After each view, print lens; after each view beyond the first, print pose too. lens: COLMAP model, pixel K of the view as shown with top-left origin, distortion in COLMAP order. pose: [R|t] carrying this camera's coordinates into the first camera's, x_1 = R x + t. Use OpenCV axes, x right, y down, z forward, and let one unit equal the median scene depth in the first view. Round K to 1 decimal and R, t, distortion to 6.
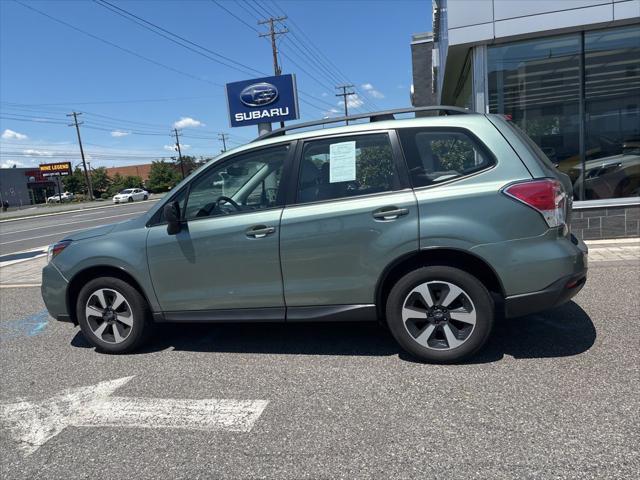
lens RADIAL K [[483.8, 0, 314.7], [0, 483.8, 244.0], [0, 0, 1]] dist [0.049402, -0.051647]
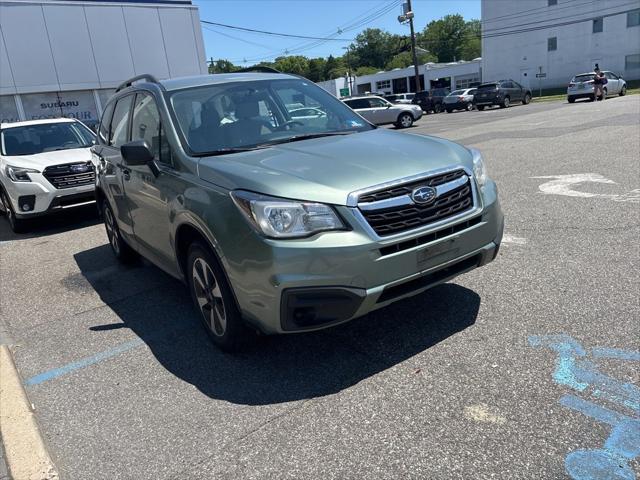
lens RADIAL K [[483.8, 0, 321.0], [0, 483.8, 227.7], [0, 0, 1]] dist [0.049402, -0.051647]
pose [[-0.765239, 0.025729, 0.643231, -1.023988], [0.273720, 0.917381, 0.288944, -0.200696], [-0.582654, 0.397177, -0.709059, 2.093584]]
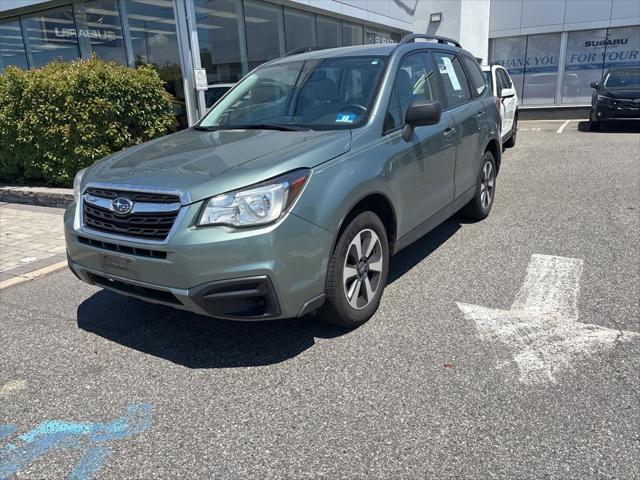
lens RADIAL K [[483.8, 0, 317.9], [0, 483.8, 243.2], [0, 0, 1]] dist [0.049402, -0.051647]
pose [[0.267835, -0.208193, 0.940702, -1.285305], [0.165177, 0.971840, 0.168056, -0.018319], [-0.949200, 0.110371, 0.294681, 1.012228]]
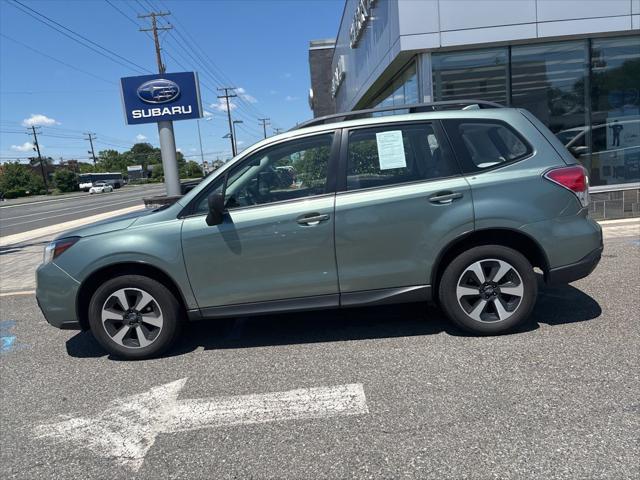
lens RADIAL K [[483.8, 0, 314.0], [0, 483.8, 235.7], [0, 0, 1]] dist [0.049402, -0.051647]
pose [[0.968150, -0.031638, 0.248363, -0.373648], [0.037345, 0.999135, -0.018296, 0.027005], [-0.247570, 0.026988, 0.968494, 0.034946]]
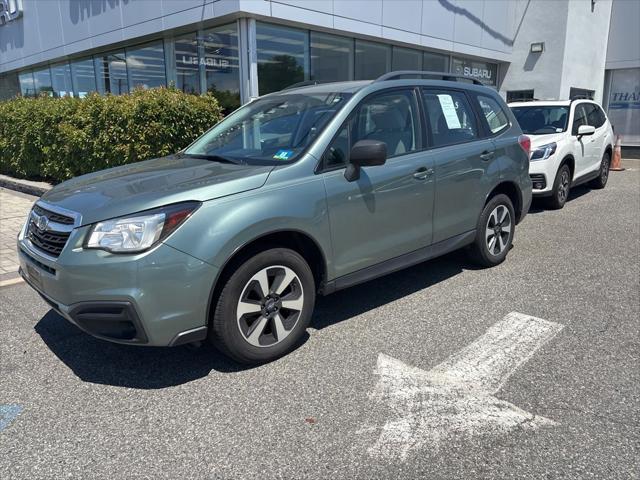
lens RADIAL K [[483.8, 0, 316.3], [0, 483.8, 234.1], [0, 0, 1]] dist [0.049402, -0.051647]
pose [[0.493263, -0.113626, 0.862428, -1.149516], [0.097500, 0.992407, 0.074986, 0.002035], [-0.864399, 0.047099, 0.500596, 0.709237]]
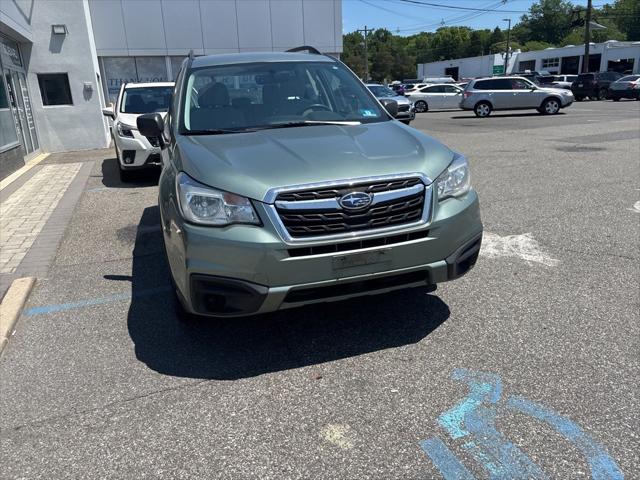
lens RADIAL K [[483.8, 0, 320.0], [0, 483.8, 237.1], [0, 0, 1]] dist [0.049402, -0.051647]
pose [[-0.557725, -0.123165, 0.820837, -1.214963], [0.217926, 0.932506, 0.287993, -0.155609], [-0.800906, 0.339503, -0.493241, 1.872389]]
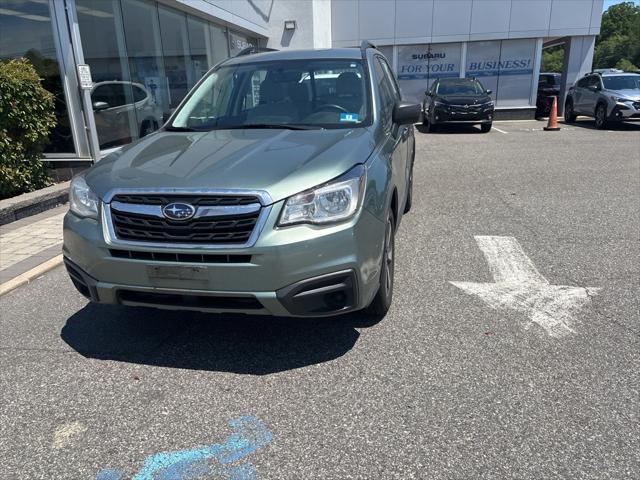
lens RADIAL K [[483.8, 0, 318.9], [0, 483.8, 242.3], [0, 0, 1]] dist [0.049402, -0.051647]
pose [[-0.072457, -0.207169, 0.975618, -1.340479], [0.184466, 0.958530, 0.217240, -0.066060], [-0.980164, 0.195709, -0.031237, 1.329447]]
